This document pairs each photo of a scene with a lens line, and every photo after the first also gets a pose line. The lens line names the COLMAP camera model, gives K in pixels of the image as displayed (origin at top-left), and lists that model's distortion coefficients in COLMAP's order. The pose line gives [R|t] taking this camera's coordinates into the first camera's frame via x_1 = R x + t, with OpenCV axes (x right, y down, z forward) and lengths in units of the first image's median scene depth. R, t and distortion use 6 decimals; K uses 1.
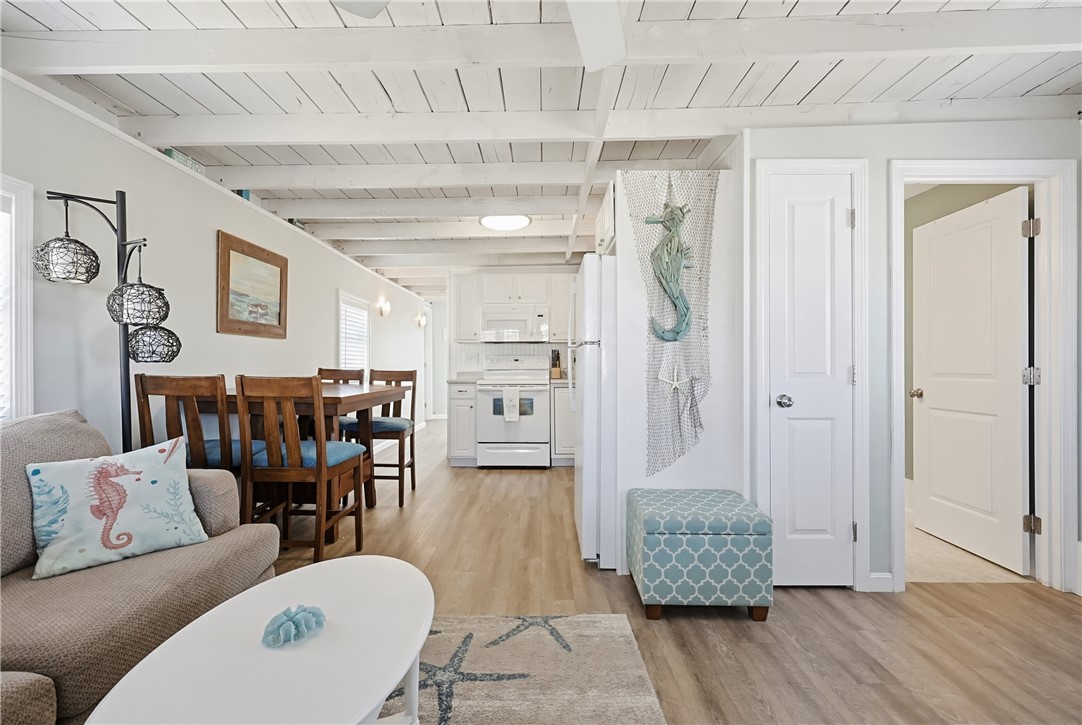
lens RADIAL K [[472.6, 0, 536.0], [0, 472.6, 364.3], [0, 0, 1]] dist [0.004625, -0.000207]
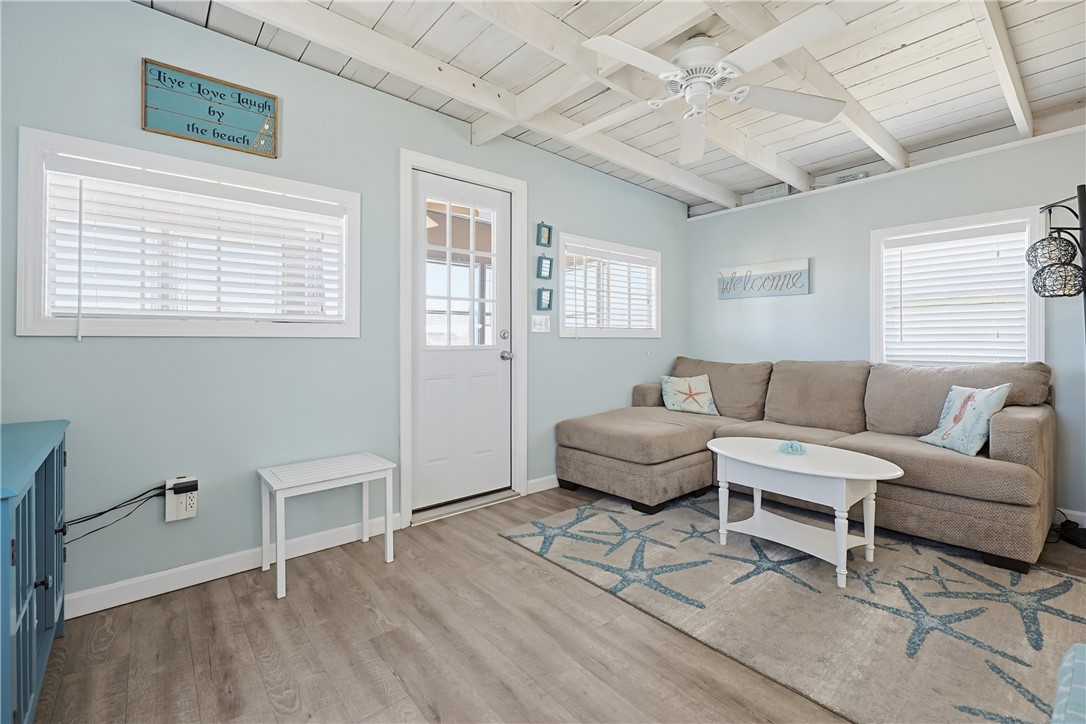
lens RADIAL K [[477.0, 0, 563.8], [0, 477.0, 337.6], [0, 0, 1]] dist [-0.001416, 0.000002]
pose [[-0.744066, -0.002498, -0.668101, 0.745545], [-0.001914, 0.999997, -0.001607, 0.022419], [0.668103, 0.000083, -0.744069, 0.831086]]
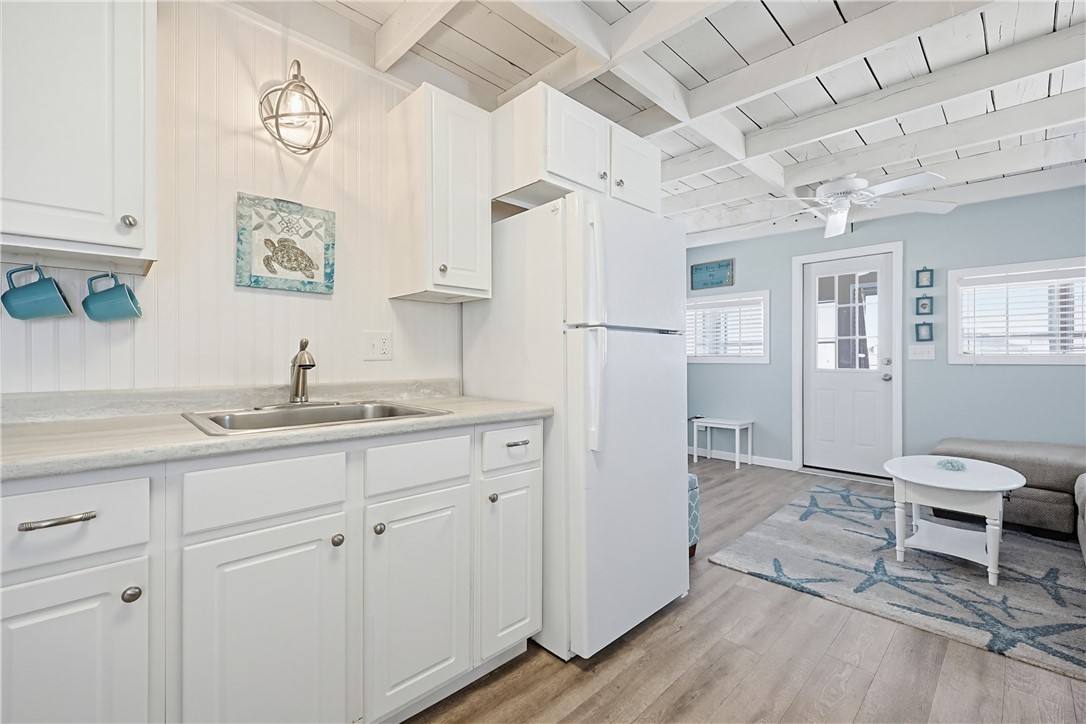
lens RADIAL K [[464.5, 0, 547.7], [0, 464.5, 358.4], [0, 0, 1]] dist [0.001036, 0.000225]
pose [[-0.709109, 0.002976, 0.705093, -0.314254], [0.003061, 0.999995, -0.001143, -0.000713], [-0.705092, 0.001348, -0.709114, 1.802880]]
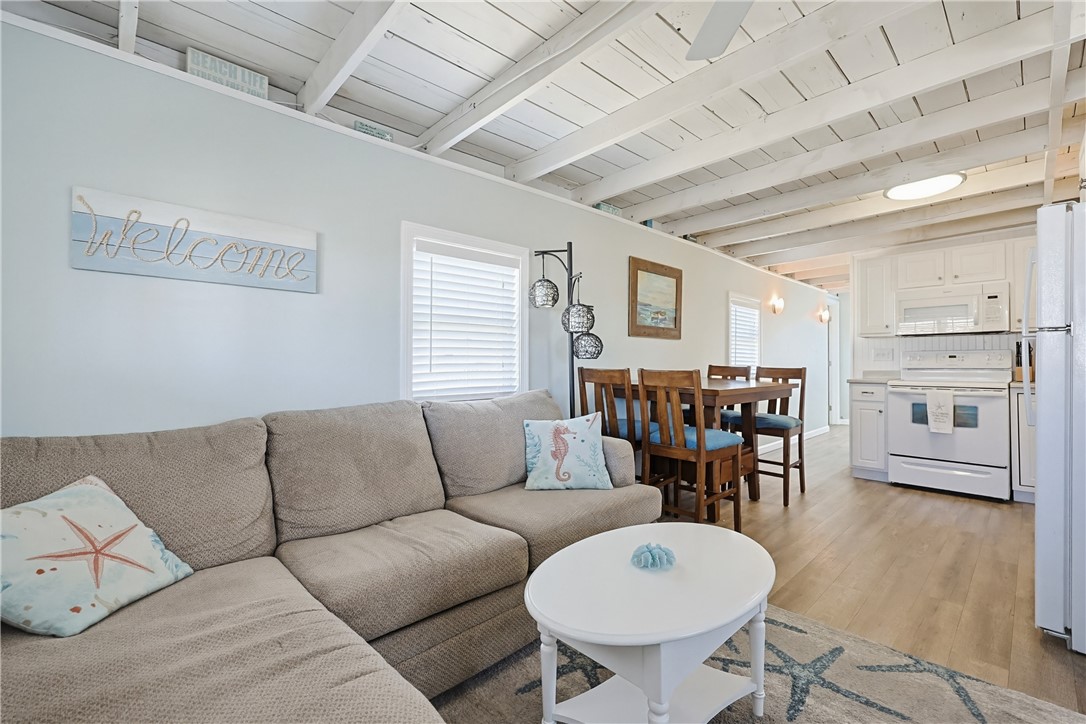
lens RADIAL K [[464.5, 0, 547.7], [0, 464.5, 358.4], [0, 0, 1]] dist [0.001036, 0.000225]
pose [[0.699371, -0.005496, -0.714737, 0.088300], [-0.002817, 0.999941, -0.010446, 0.008813], [0.714753, 0.009319, 0.699315, -0.043966]]
